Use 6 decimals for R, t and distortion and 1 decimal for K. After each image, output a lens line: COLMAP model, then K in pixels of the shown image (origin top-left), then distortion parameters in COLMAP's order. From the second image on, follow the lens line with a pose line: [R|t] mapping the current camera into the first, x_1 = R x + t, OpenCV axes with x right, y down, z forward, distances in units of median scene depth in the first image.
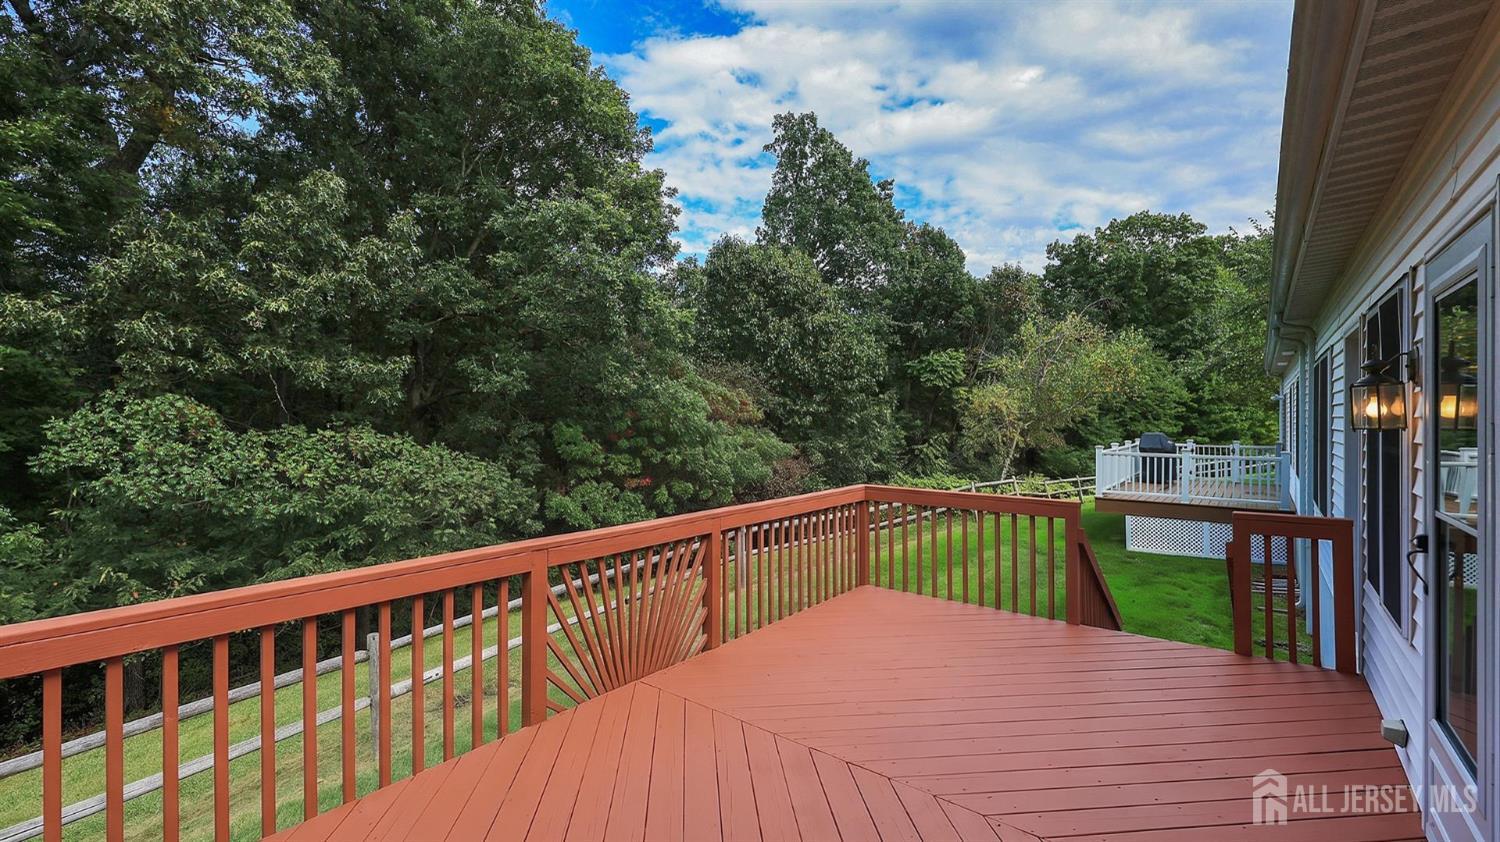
lens RADIAL K [[648.2, 0, 750.0], [0, 648.2, 421.0], [0, 0, 1]] dist [0.001803, 0.000242]
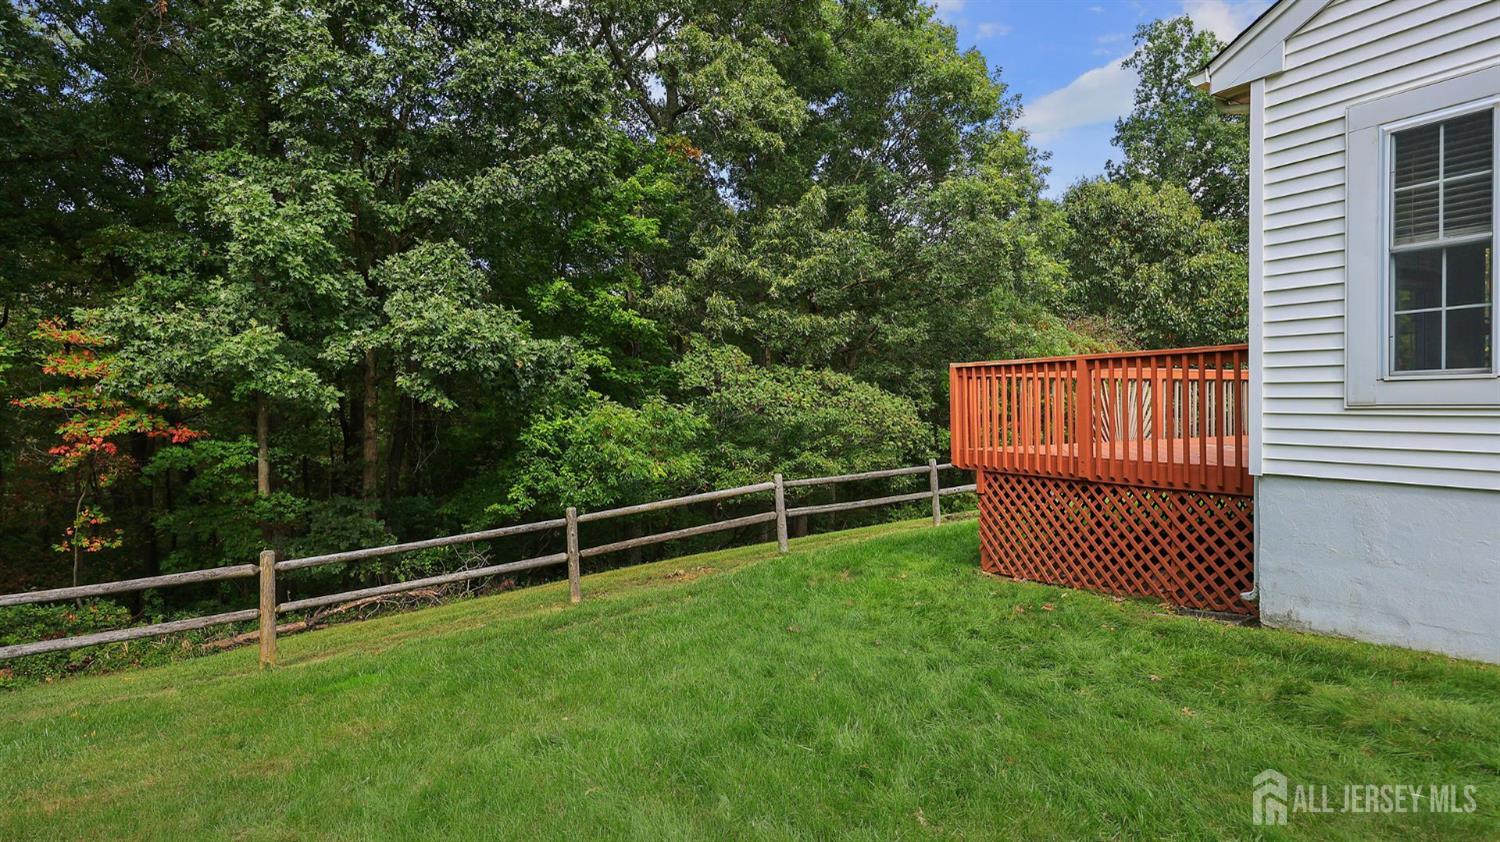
lens RADIAL K [[843.3, 0, 718.4], [0, 843.3, 423.9], [0, 0, 1]] dist [-0.002002, -0.000485]
pose [[0.921920, 0.002149, -0.387374, -0.094128], [0.004115, 0.999874, 0.015341, 0.080292], [0.387358, -0.015737, 0.921795, -0.586423]]
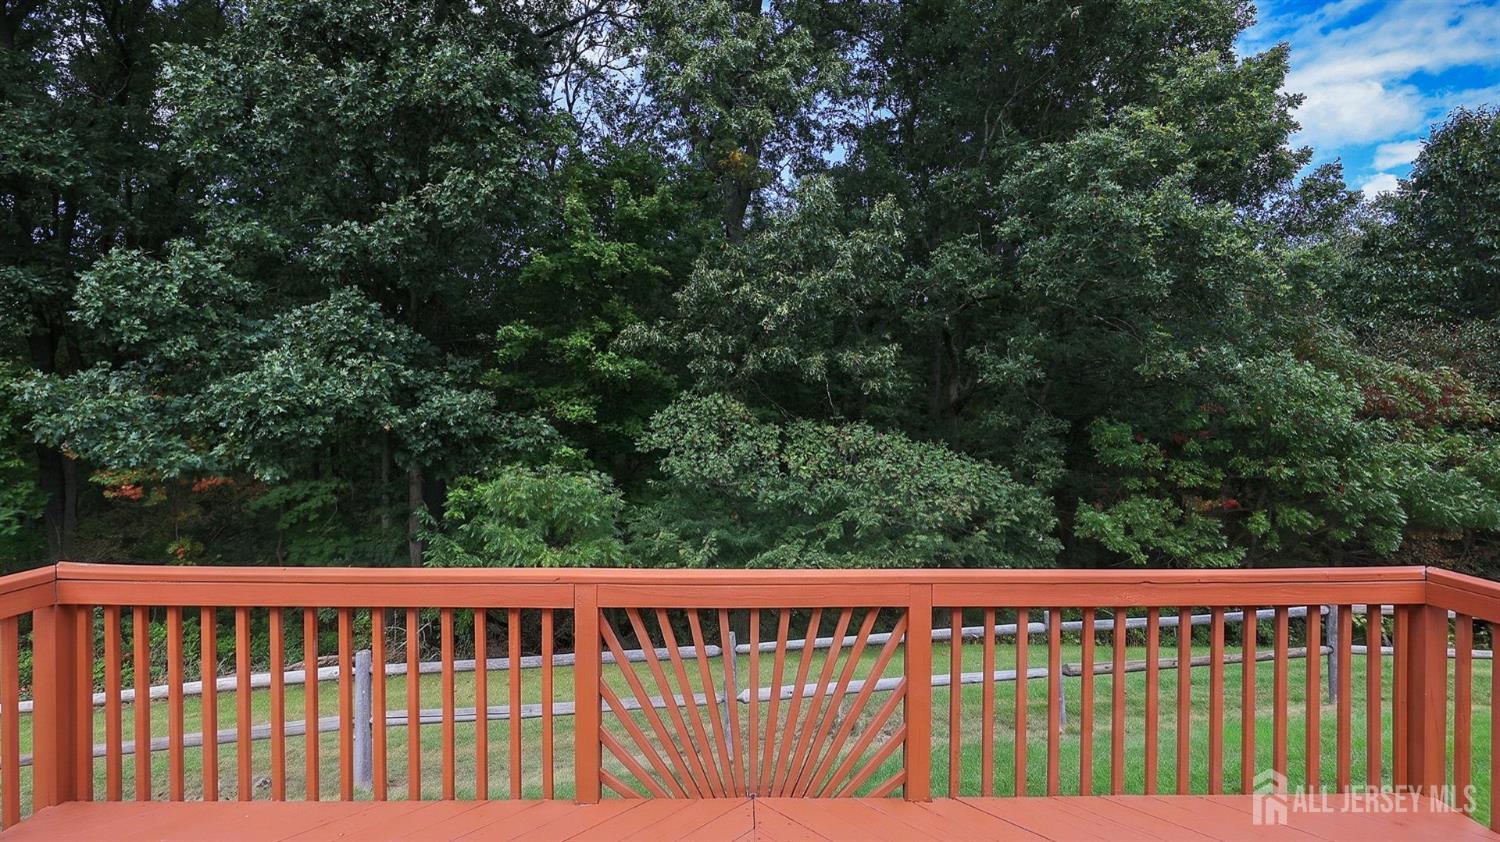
lens RADIAL K [[704.5, 0, 755.4], [0, 704.5, 427.6], [0, 0, 1]] dist [0.003168, 0.000719]
pose [[0.642235, 0.026245, -0.766059, 0.113253], [-0.008195, 0.999592, 0.027376, -0.008414], [0.766464, -0.011304, 0.642187, 0.141903]]
